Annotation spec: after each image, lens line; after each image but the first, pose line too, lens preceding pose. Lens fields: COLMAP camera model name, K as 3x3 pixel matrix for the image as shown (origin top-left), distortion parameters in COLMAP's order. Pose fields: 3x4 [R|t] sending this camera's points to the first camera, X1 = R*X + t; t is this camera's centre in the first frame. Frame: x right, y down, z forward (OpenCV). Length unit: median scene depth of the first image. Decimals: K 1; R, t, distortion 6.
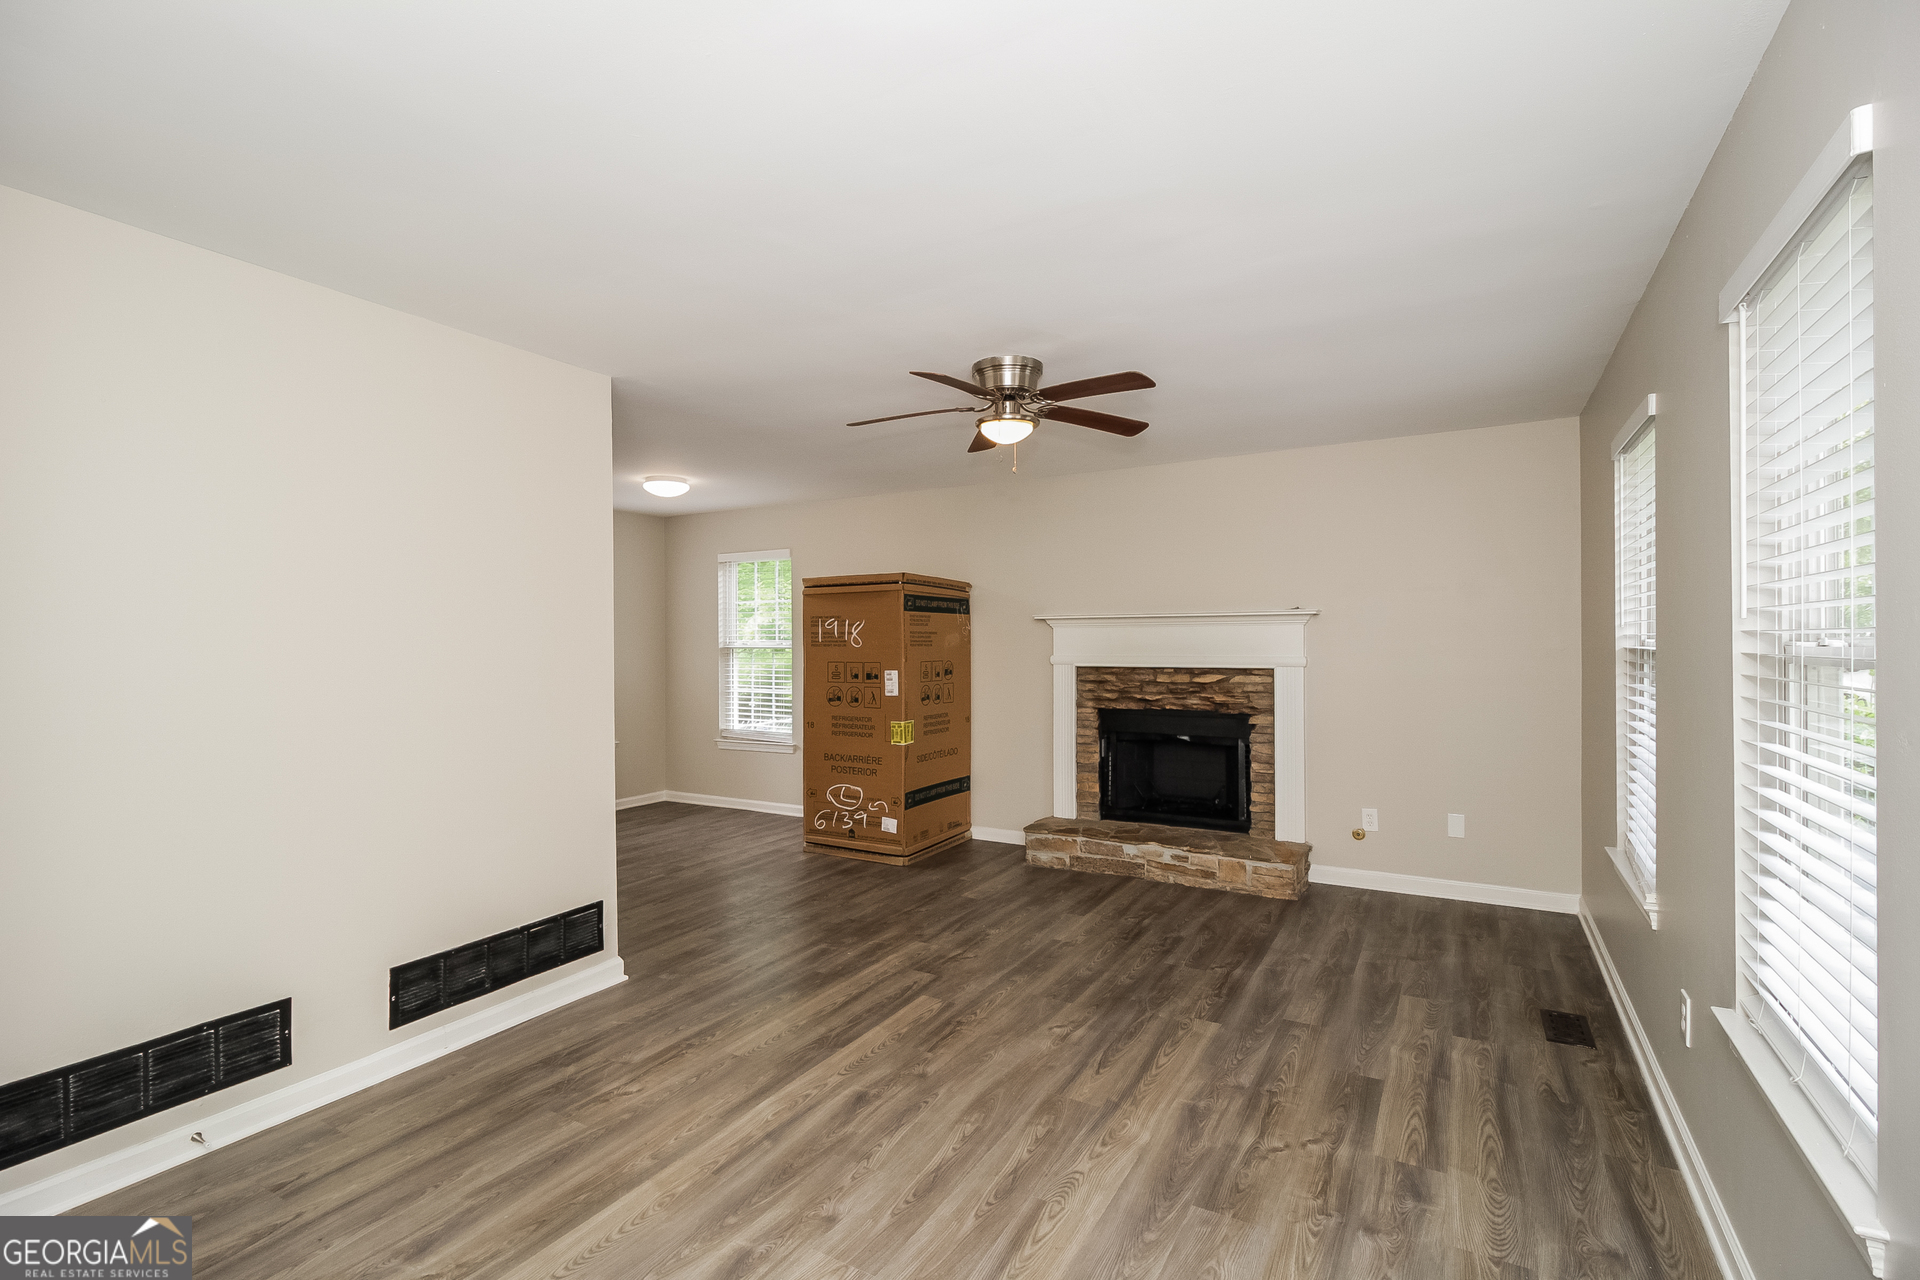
lens RADIAL K [[876.4, 0, 952.7], [0, 876.4, 635.3], [0, 0, 1]] dist [0.003666, -0.001964]
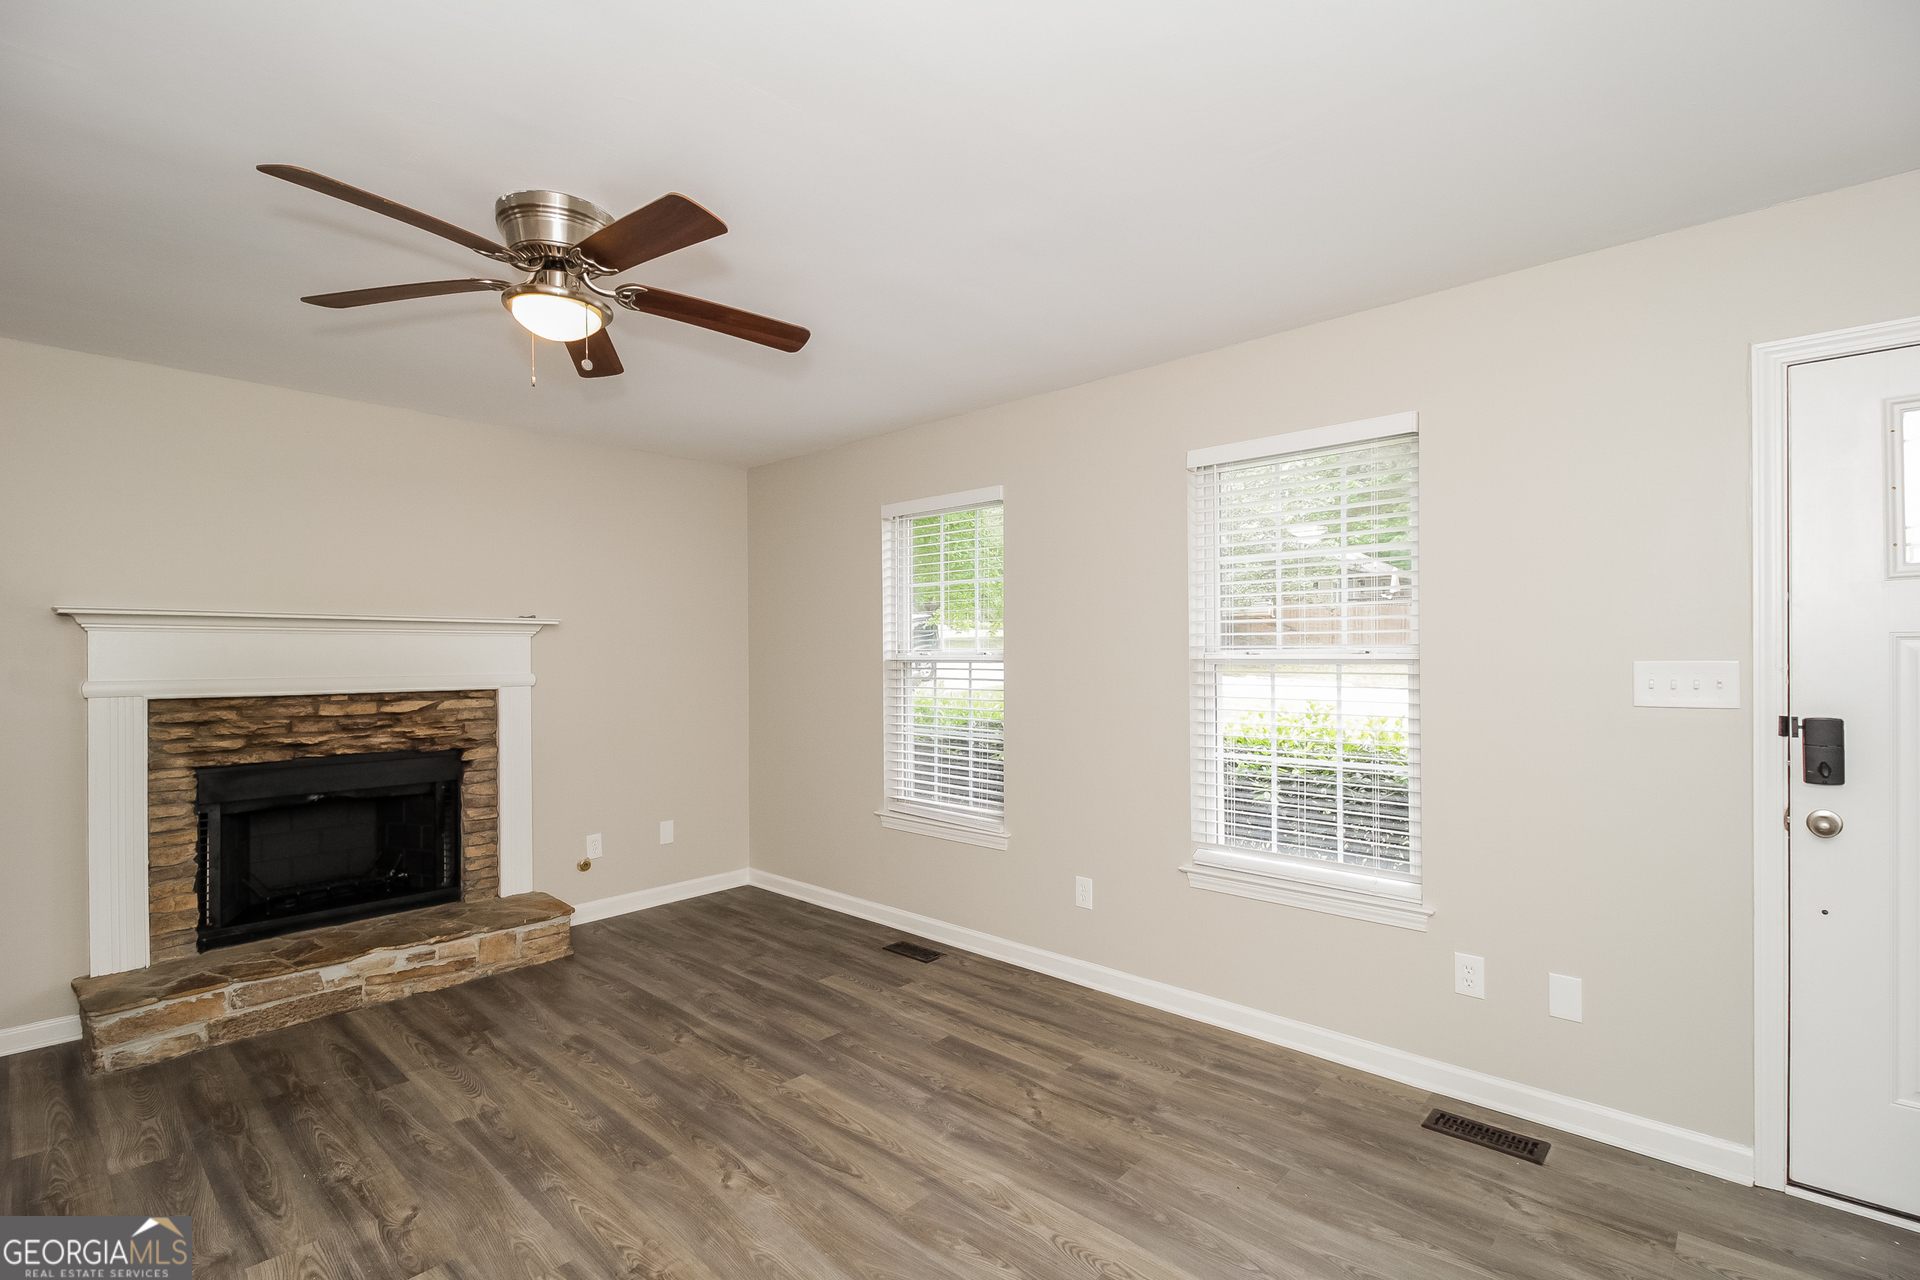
lens RADIAL K [[876.4, 0, 947.4], [0, 876.4, 651.8], [0, 0, 1]] dist [0.003666, -0.001964]
pose [[0.219153, 0.009105, 0.975648, -0.356667], [-0.000952, 0.999958, -0.009118, 0.010761], [-0.975690, 0.001069, 0.219153, 0.428594]]
